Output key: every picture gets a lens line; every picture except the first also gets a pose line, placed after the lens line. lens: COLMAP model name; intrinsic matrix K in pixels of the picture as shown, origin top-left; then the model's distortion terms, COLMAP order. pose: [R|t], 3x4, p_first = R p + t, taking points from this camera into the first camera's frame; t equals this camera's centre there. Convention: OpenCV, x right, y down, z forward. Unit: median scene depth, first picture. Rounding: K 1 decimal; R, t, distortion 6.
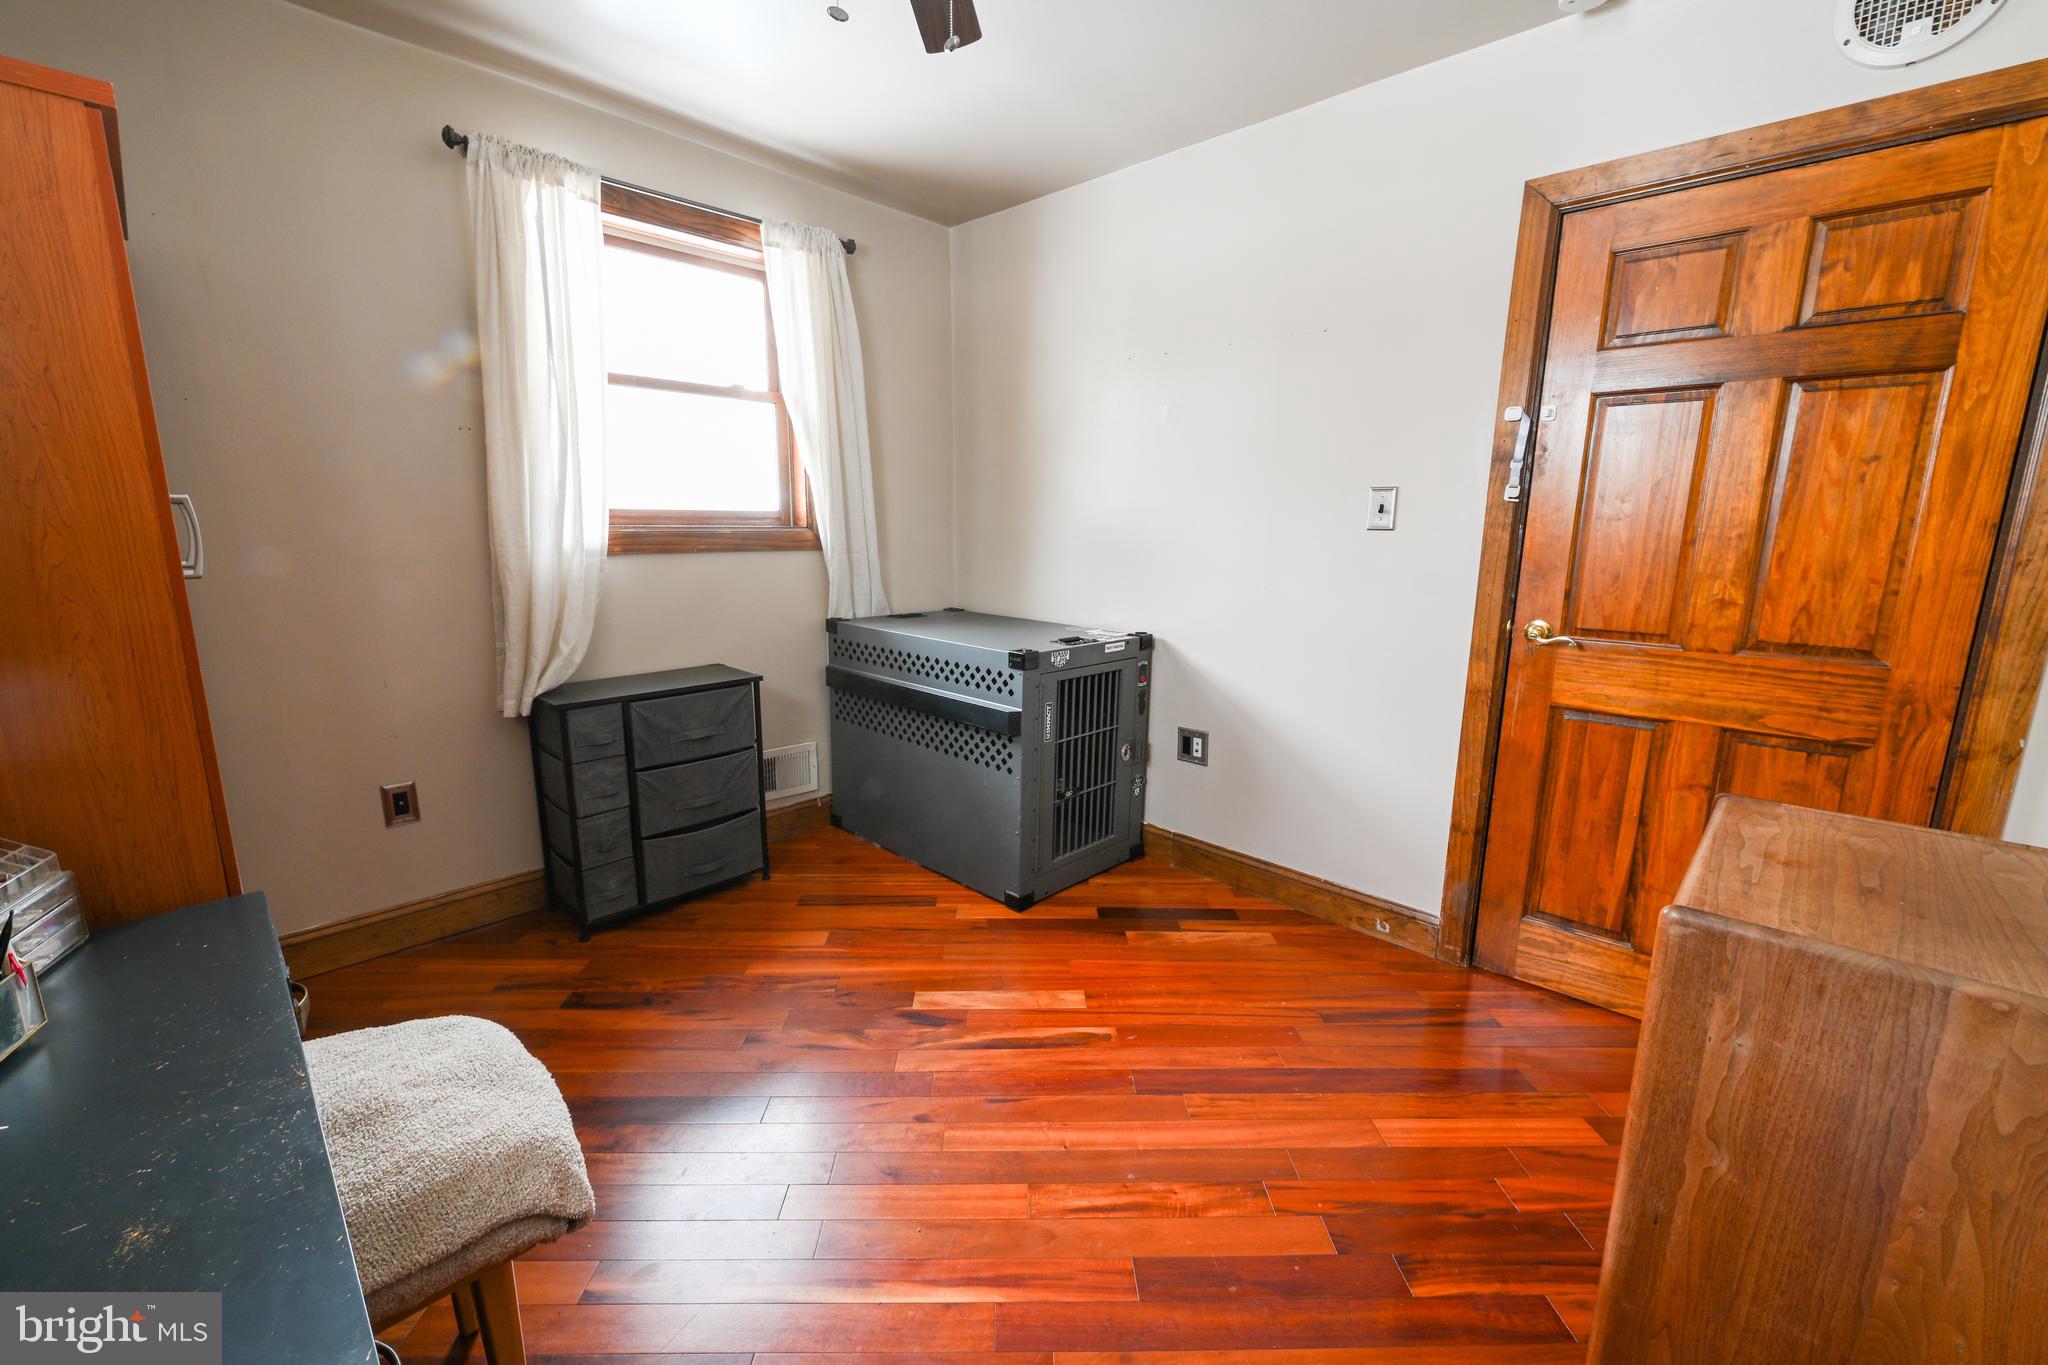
lens RADIAL K [[839.8, 0, 1031.2], [0, 839.8, 687.0], [0, 0, 1]] dist [-0.000317, -0.000067]
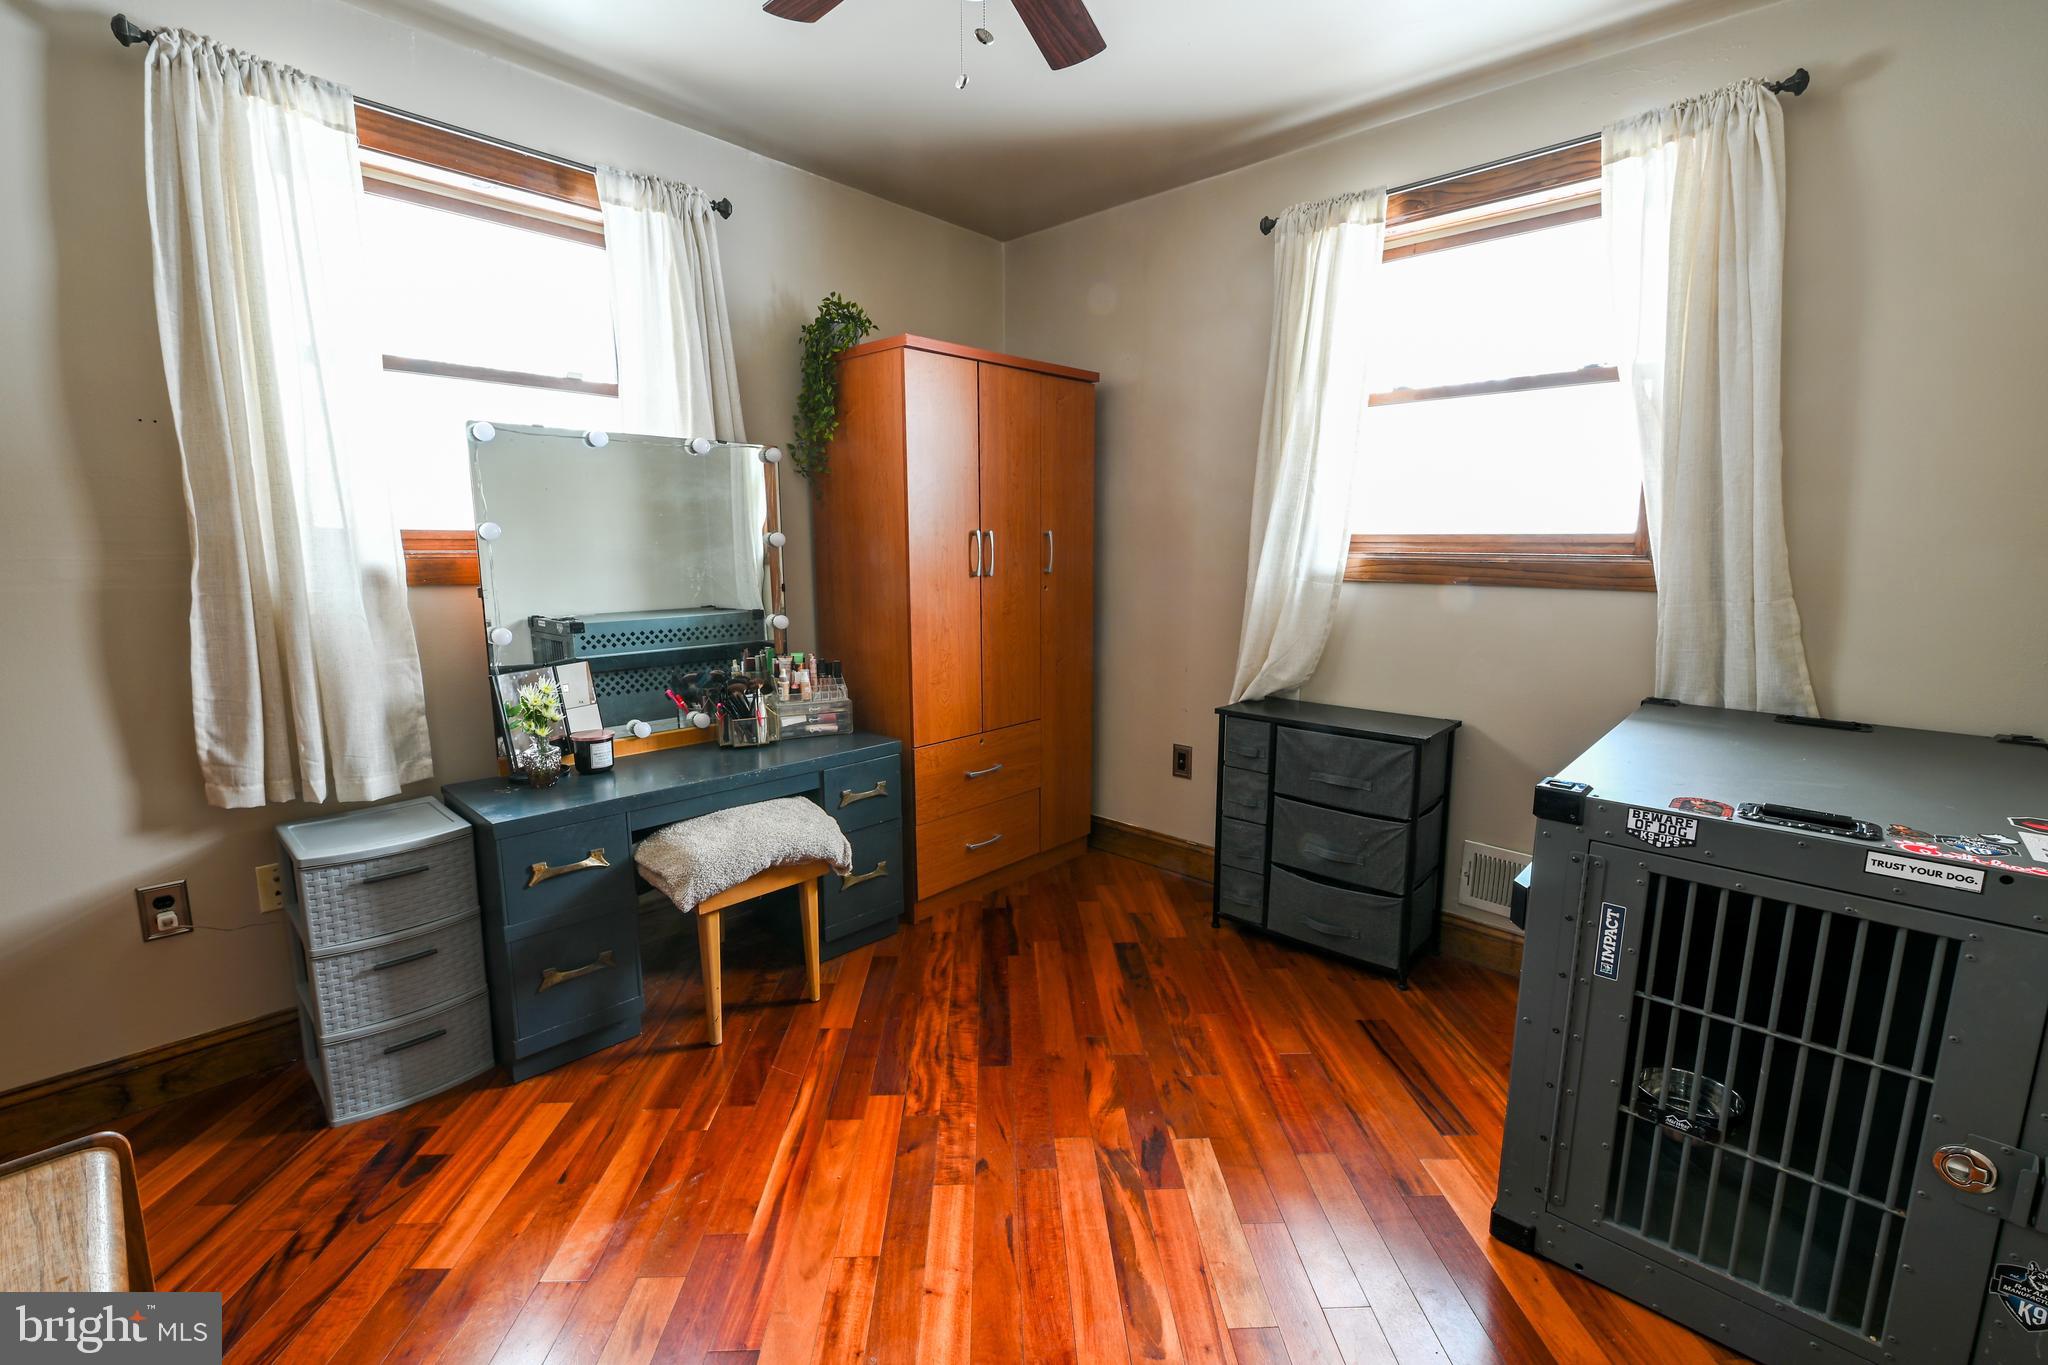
lens RADIAL K [[899.1, 0, 1024.0], [0, 899.1, 682.5], [0, 0, 1]] dist [-0.000197, -0.000264]
pose [[-0.009294, 0.149458, -0.988724, 0.531686], [-0.198996, 0.968714, 0.148304, -0.119111], [0.979956, 0.198130, 0.020738, 0.611760]]
